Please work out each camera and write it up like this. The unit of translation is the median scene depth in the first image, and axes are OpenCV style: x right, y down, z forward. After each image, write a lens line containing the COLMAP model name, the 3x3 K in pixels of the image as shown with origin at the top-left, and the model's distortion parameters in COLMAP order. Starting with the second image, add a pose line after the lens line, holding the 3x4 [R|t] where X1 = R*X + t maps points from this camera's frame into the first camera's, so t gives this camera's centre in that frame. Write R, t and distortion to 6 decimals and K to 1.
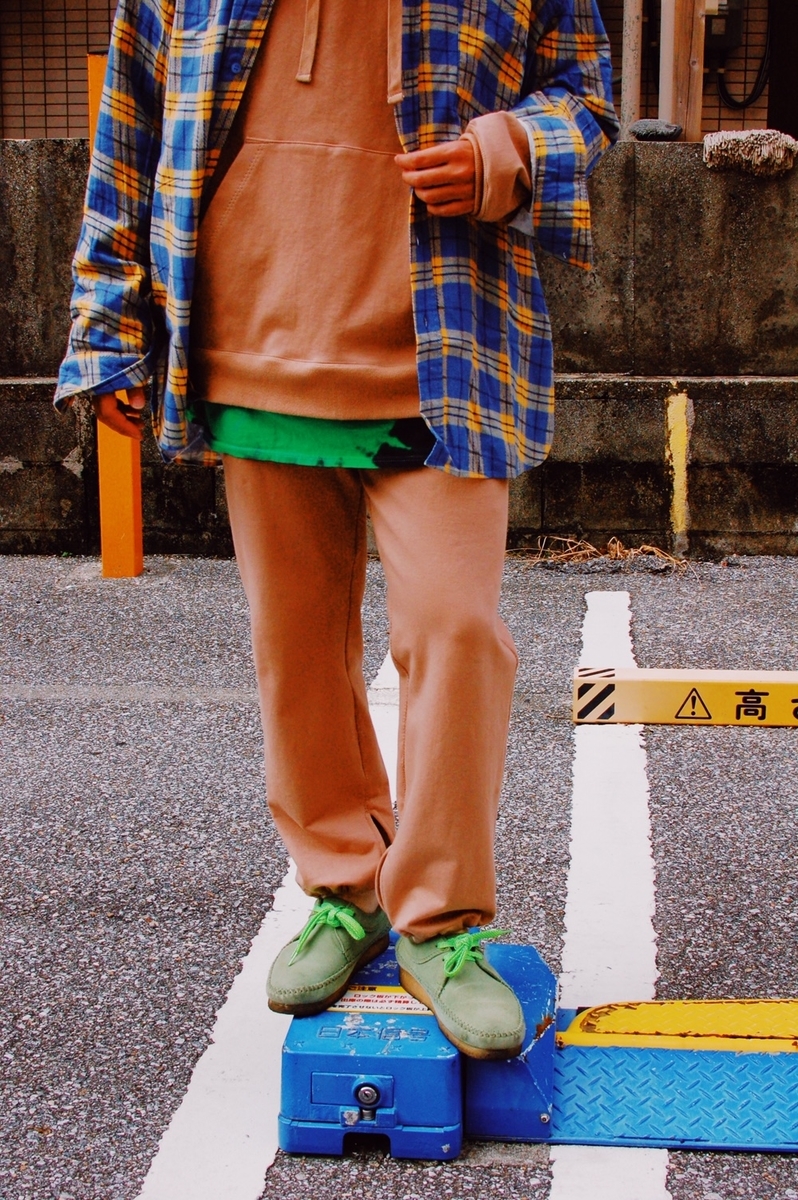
lens RADIAL K [[1854.9, 0, 399.0], [0, 1854.9, 600.0], [0, 0, 1]] dist [-0.221784, 0.481802]
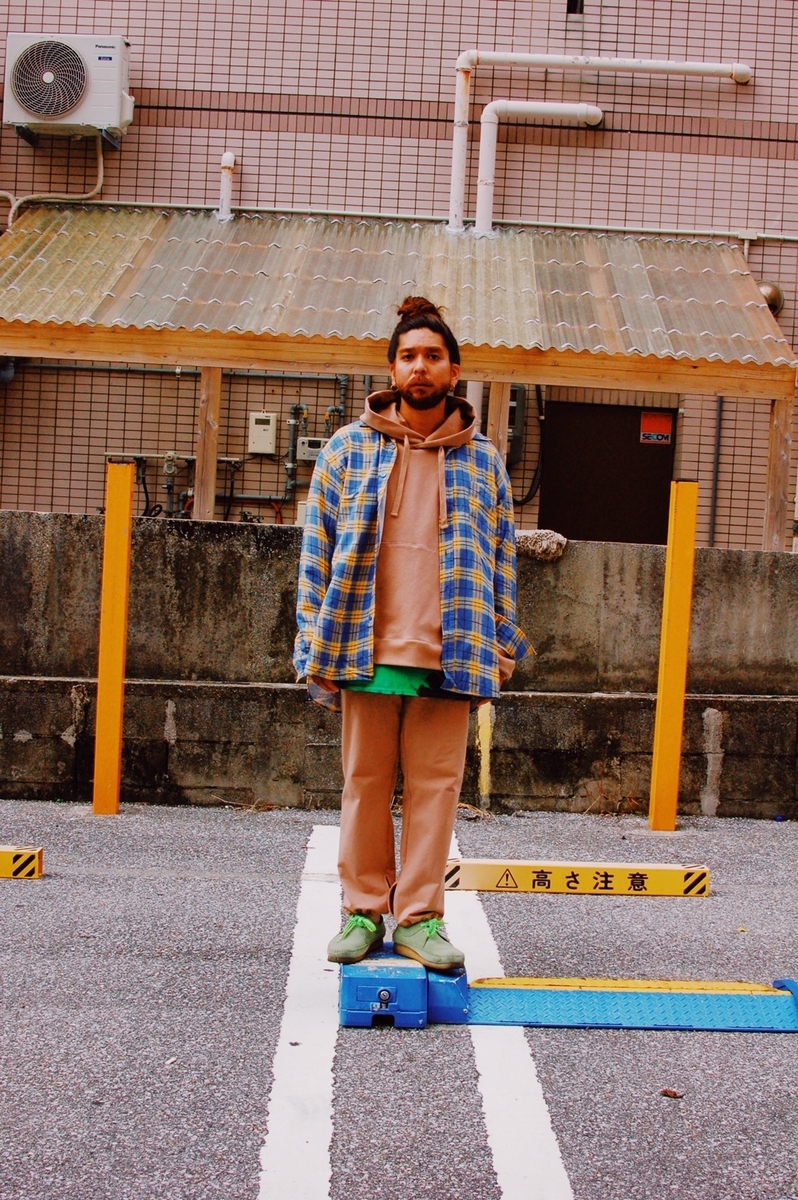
lens RADIAL K [[1764.4, 0, 399.0], [0, 1764.4, 600.0], [0, 0, 1]] dist [-0.083948, 0.099329]
pose [[0.990763, 0.040470, 0.129428, -0.107886], [-0.015804, 0.982386, -0.186194, 0.075722], [-0.134684, 0.182428, 0.973951, -0.409293]]
